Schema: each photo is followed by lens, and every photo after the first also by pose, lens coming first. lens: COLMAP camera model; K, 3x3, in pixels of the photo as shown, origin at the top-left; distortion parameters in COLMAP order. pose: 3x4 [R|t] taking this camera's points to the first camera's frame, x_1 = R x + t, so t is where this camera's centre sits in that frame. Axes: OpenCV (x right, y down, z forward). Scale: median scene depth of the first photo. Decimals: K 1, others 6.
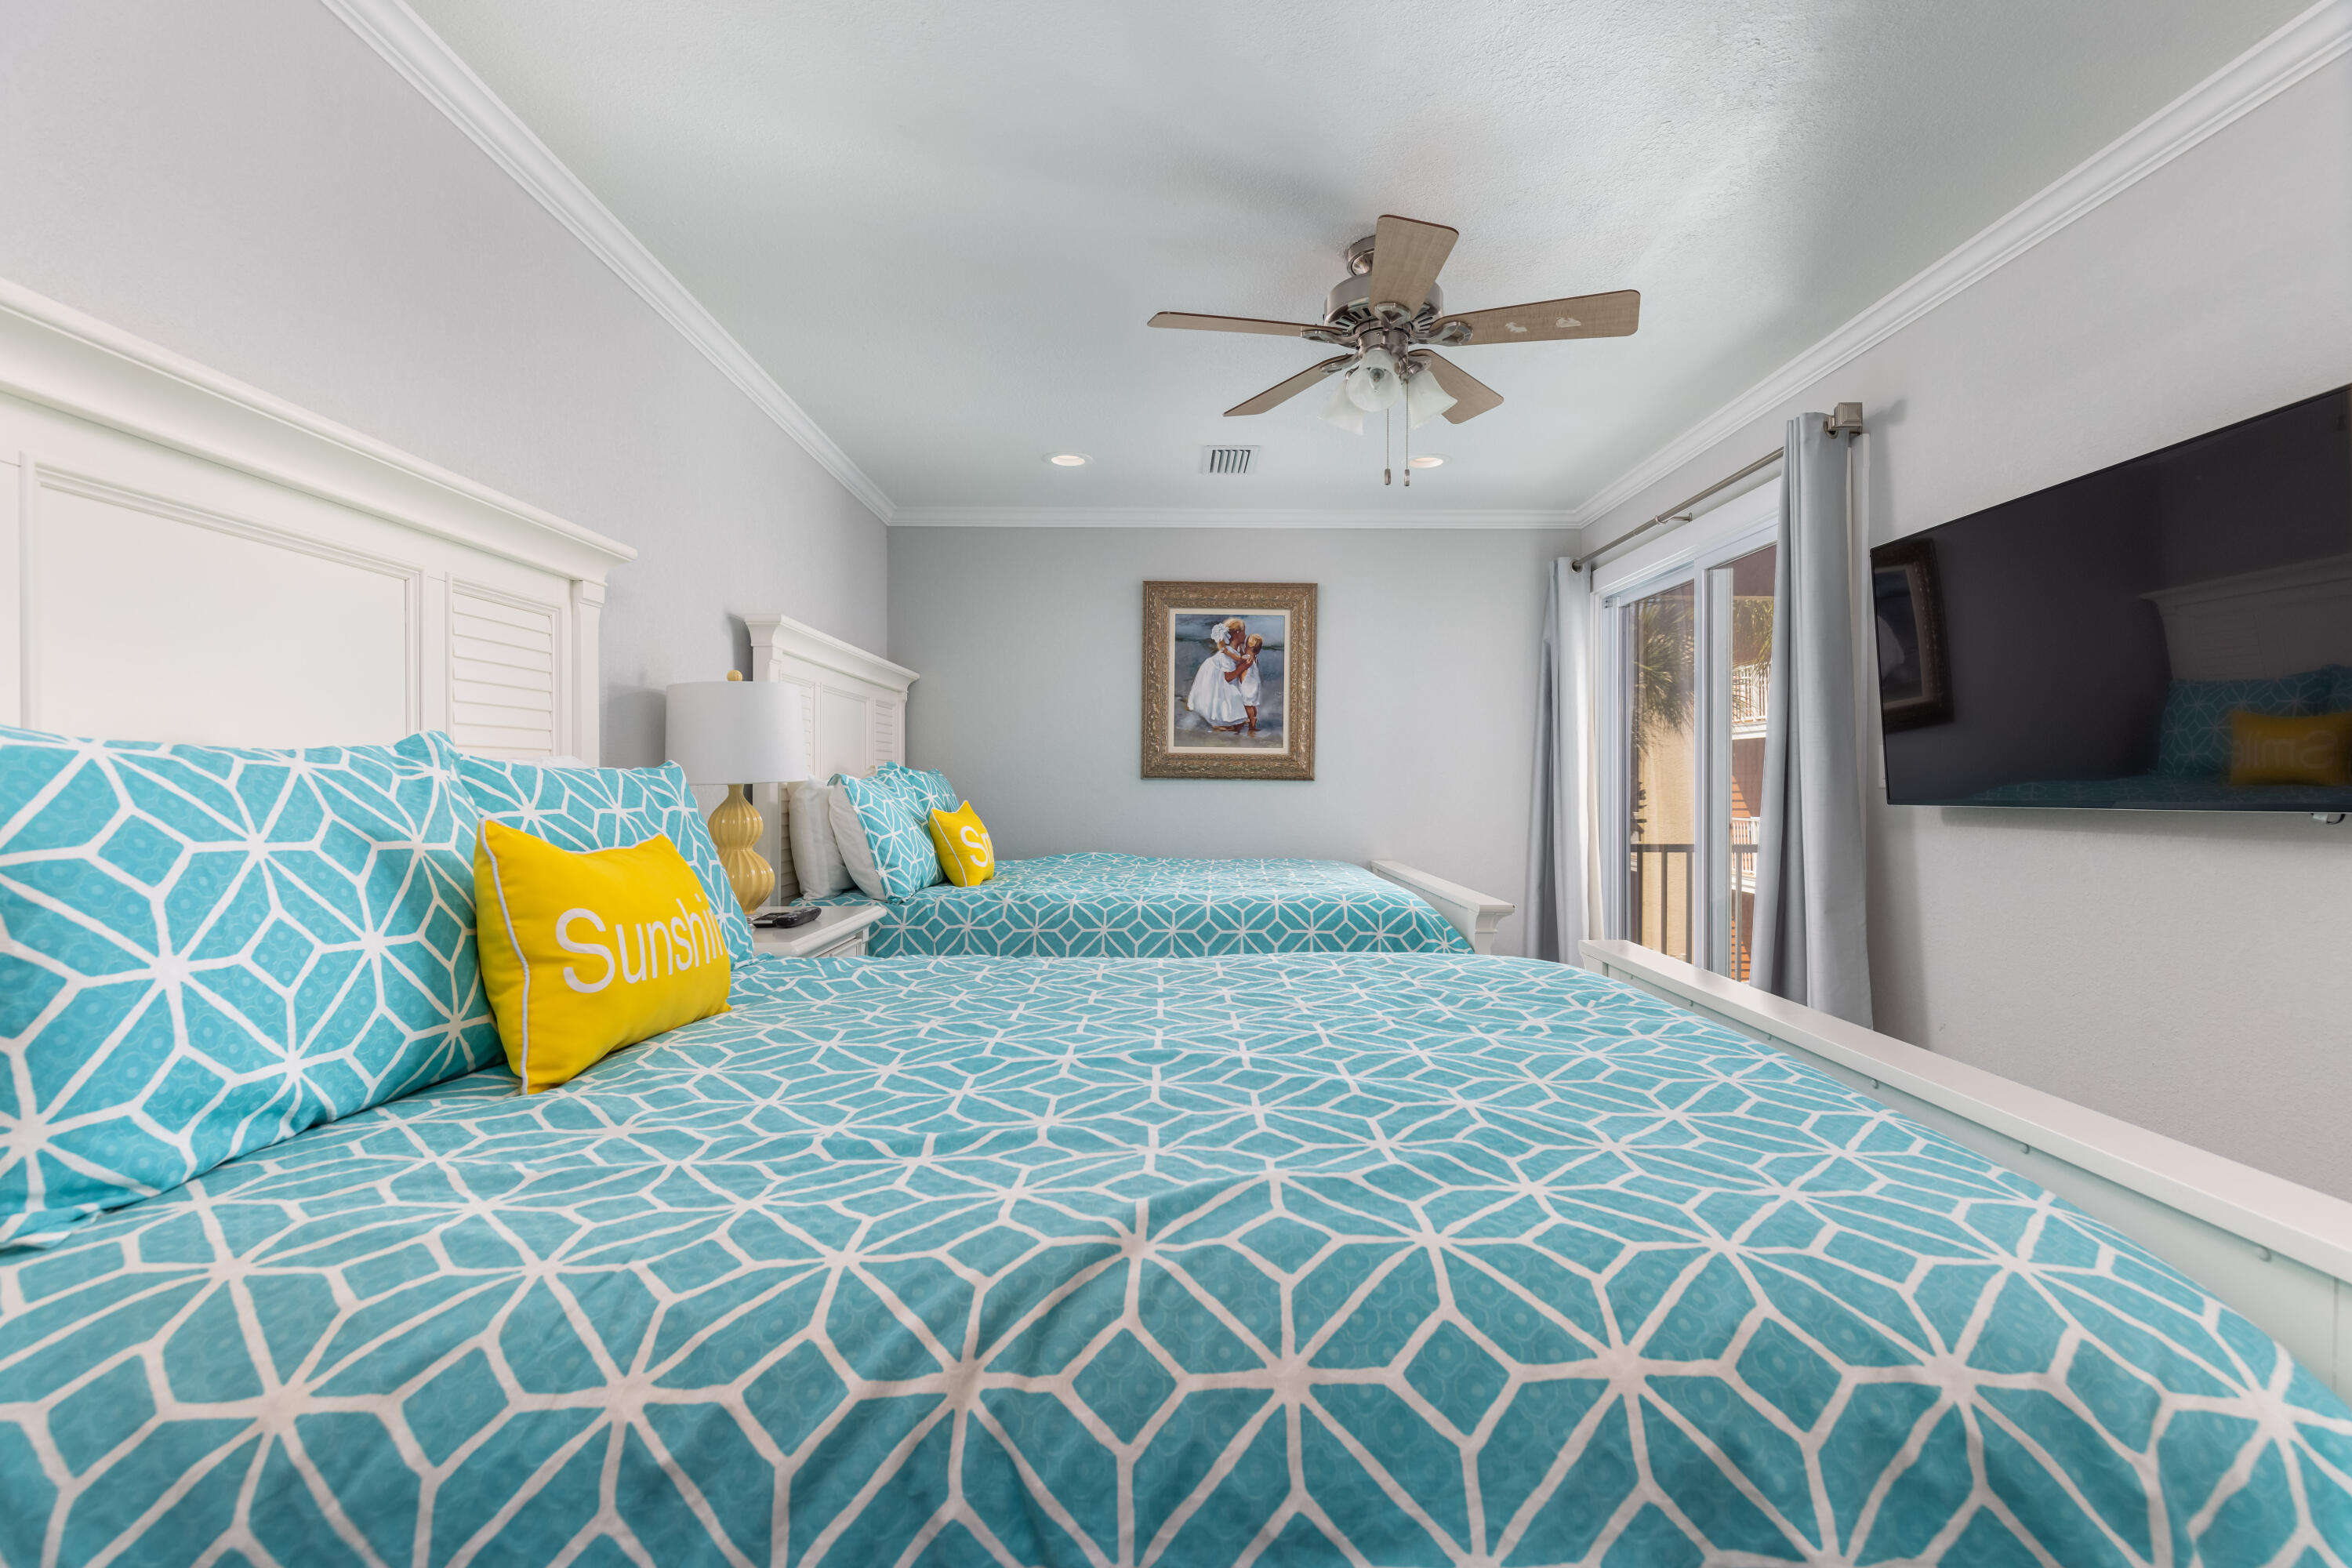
lens RADIAL K [[1062.4, 0, 1176.0], [0, 1062.4, 784.0], [0, 0, 1]] dist [-0.000981, -0.000260]
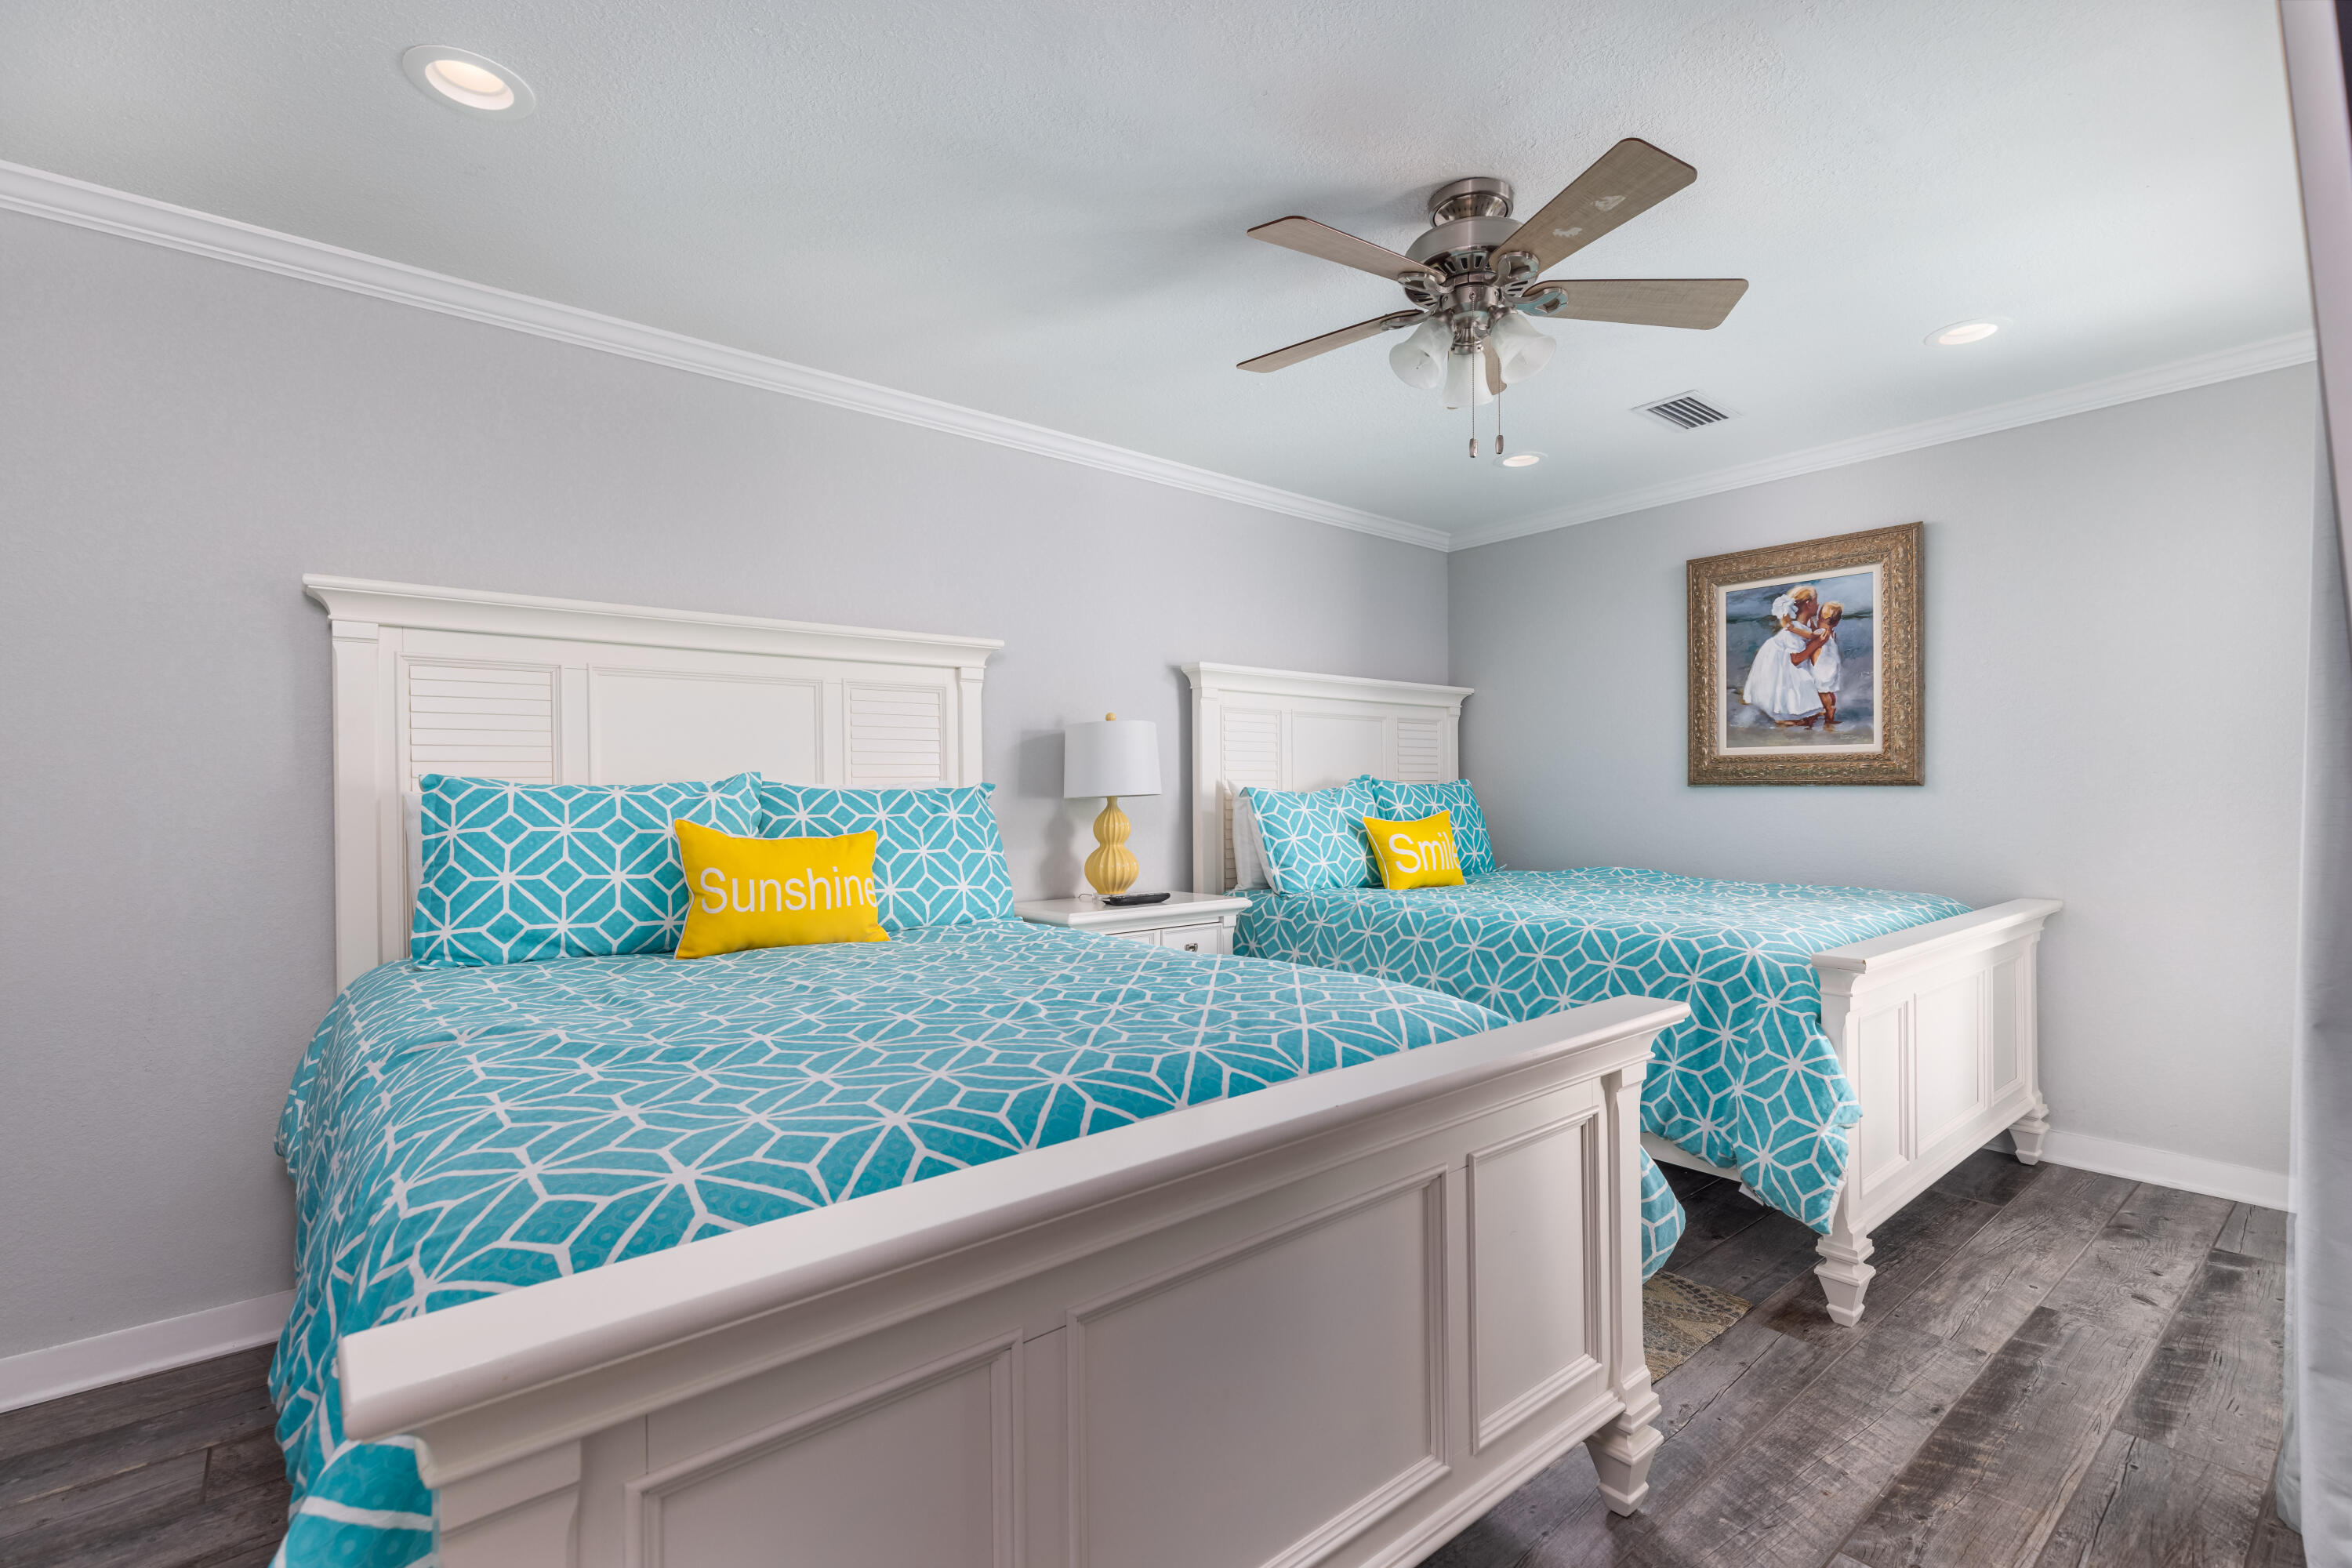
lens RADIAL K [[1041.6, 0, 1176.0], [0, 1041.6, 784.0], [0, 0, 1]] dist [0.003736, 0.000098]
pose [[0.628910, -0.015568, -0.777322, 0.372002], [0.009347, 0.999879, -0.012463, 0.000137], [0.777422, 0.000573, 0.628979, 0.131130]]
